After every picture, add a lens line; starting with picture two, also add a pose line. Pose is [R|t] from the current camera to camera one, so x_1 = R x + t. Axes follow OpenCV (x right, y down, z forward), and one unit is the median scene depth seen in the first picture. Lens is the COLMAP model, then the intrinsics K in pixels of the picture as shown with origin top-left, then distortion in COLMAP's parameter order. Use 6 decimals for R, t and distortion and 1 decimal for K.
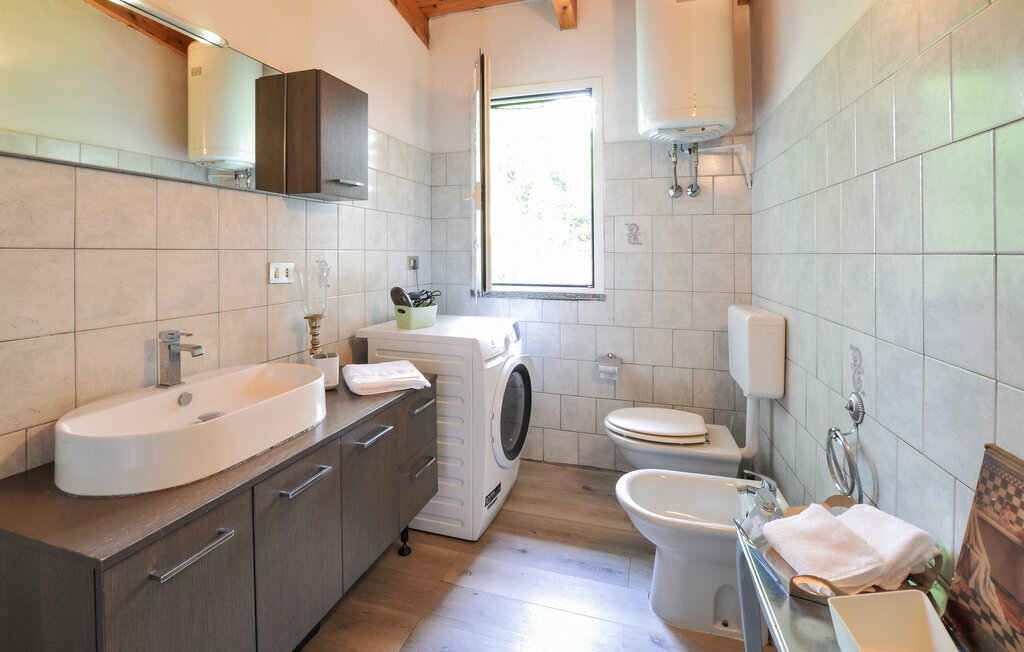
lens RADIAL K [[457.2, 0, 507.4], [0, 457.2, 302.9], [0, 0, 1]] dist [-0.020777, 0.000993]
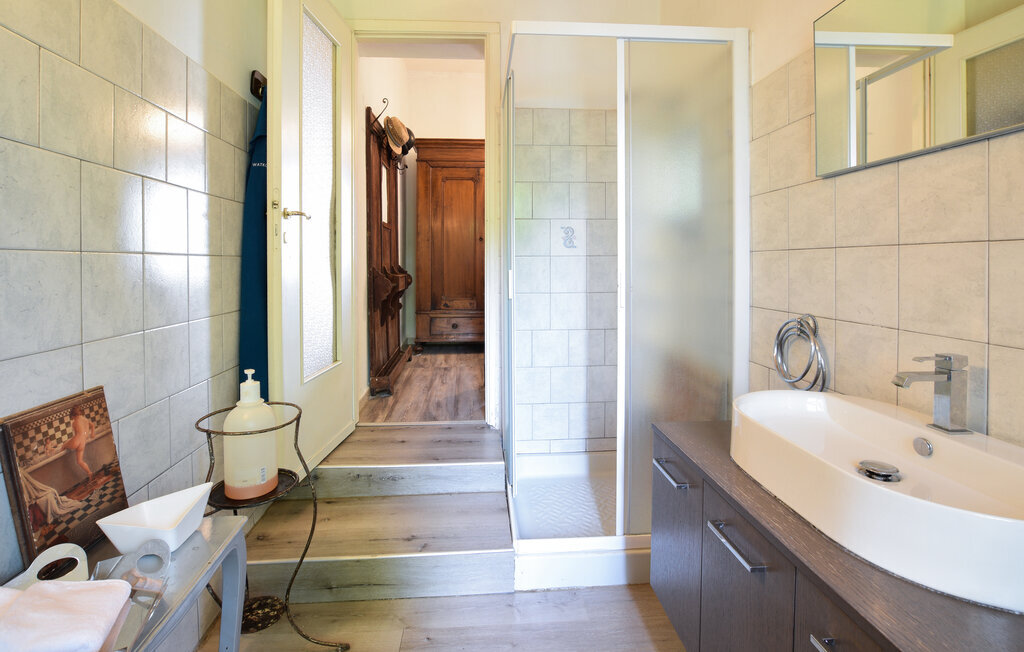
lens RADIAL K [[457.2, 0, 507.4], [0, 457.2, 302.9], [0, 0, 1]] dist [-0.020777, 0.000993]
pose [[-0.929278, 0.034033, -0.367809, 0.200582], [-0.036127, 0.982598, 0.182195, -0.144718], [0.367609, 0.182598, -0.911878, 1.609718]]
